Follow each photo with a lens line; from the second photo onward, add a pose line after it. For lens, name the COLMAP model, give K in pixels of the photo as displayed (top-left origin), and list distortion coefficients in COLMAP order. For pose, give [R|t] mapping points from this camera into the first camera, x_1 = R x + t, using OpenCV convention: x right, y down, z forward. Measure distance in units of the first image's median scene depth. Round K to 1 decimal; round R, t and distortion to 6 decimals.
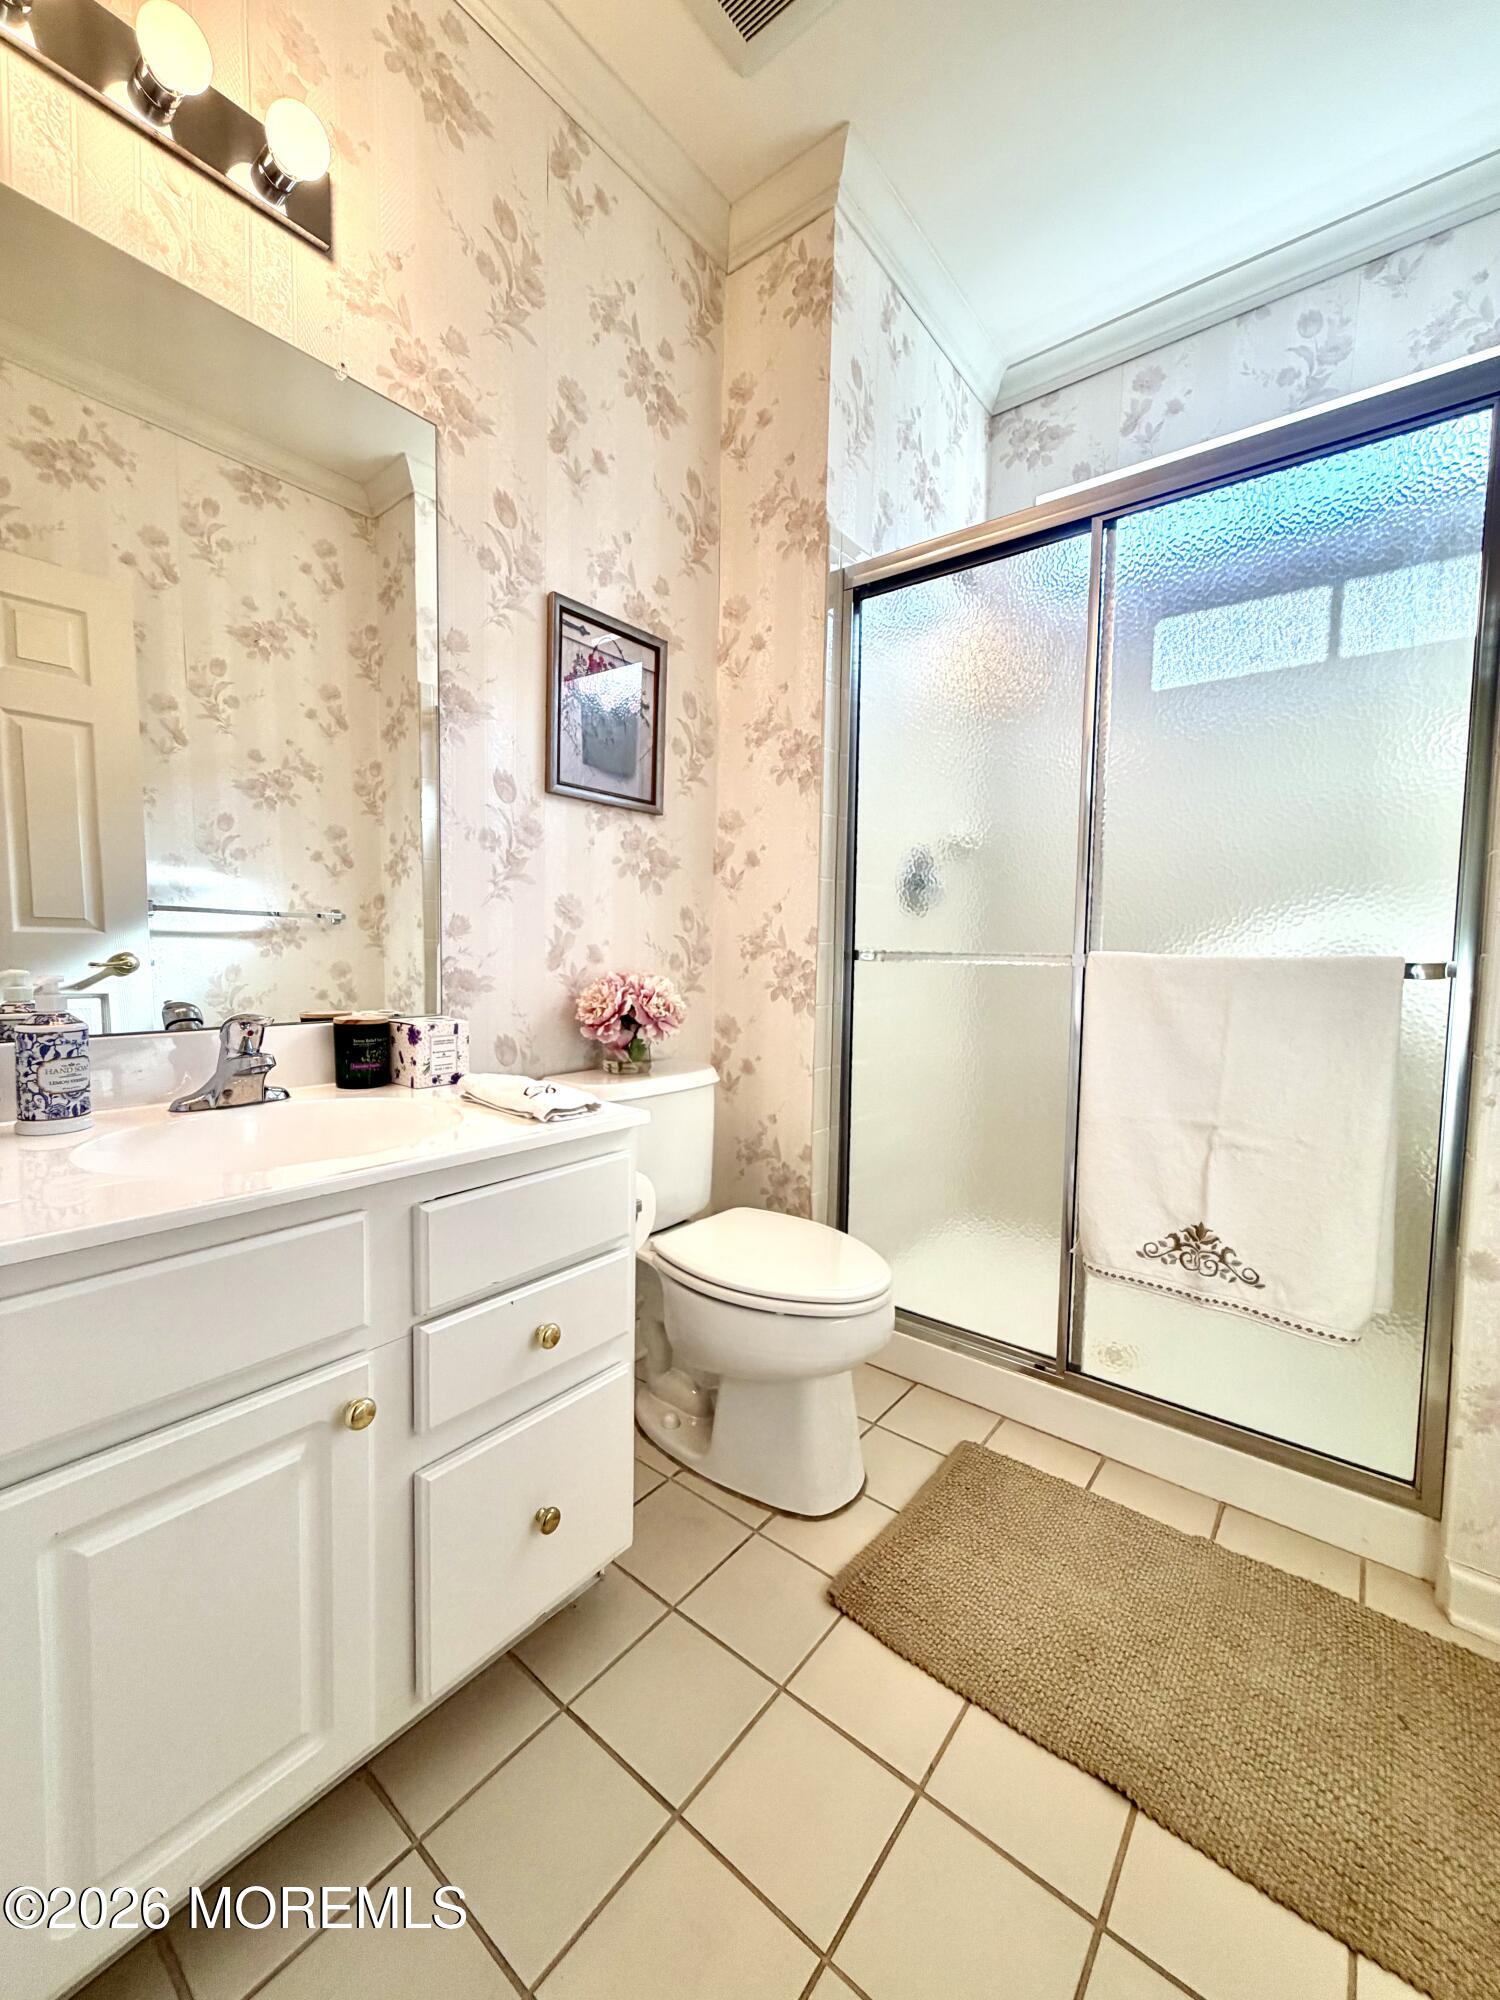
lens RADIAL K [[797.7, 0, 748.9], [0, 797.7, 997.5], [0, 0, 1]] dist [-0.000427, 0.000339]
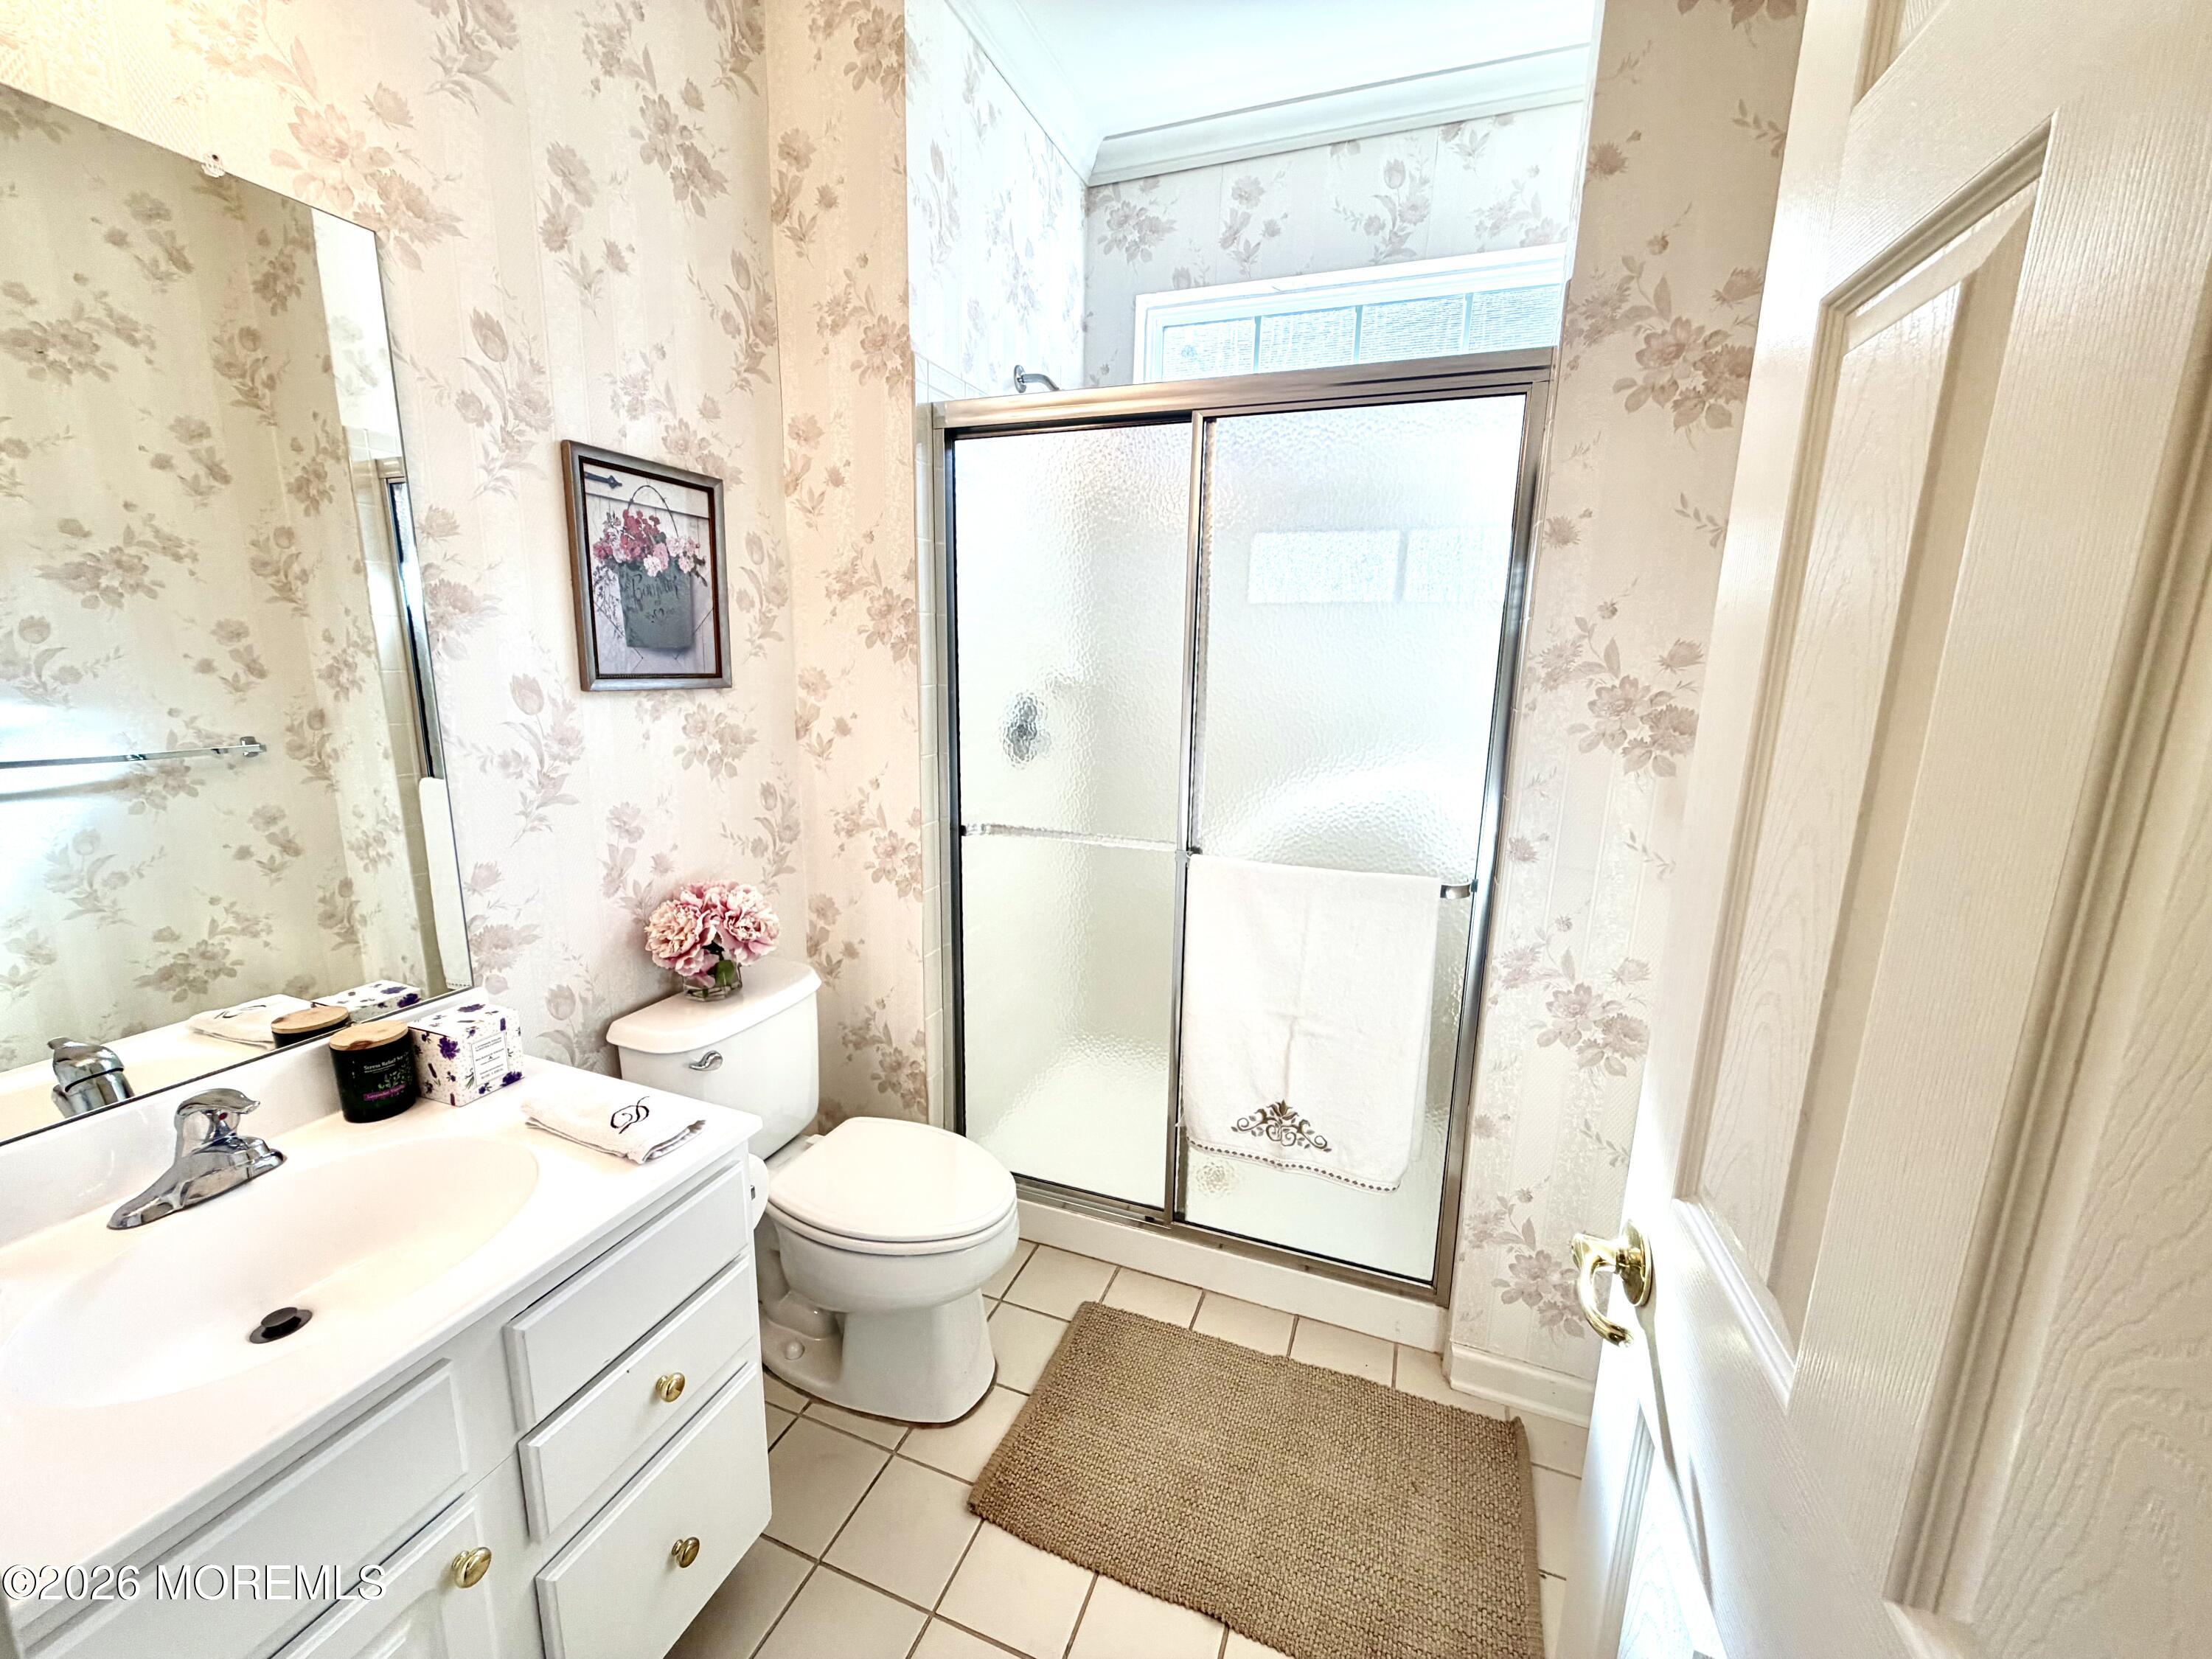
lens RADIAL K [[882.2, 0, 1106.9], [0, 882.2, 830.6], [0, 0, 1]] dist [-0.000427, 0.000339]
pose [[0.952163, -0.058408, 0.299958, -0.020930], [0.015897, 0.989703, 0.142253, -0.241644], [-0.305178, -0.130680, 0.943286, -0.045693]]
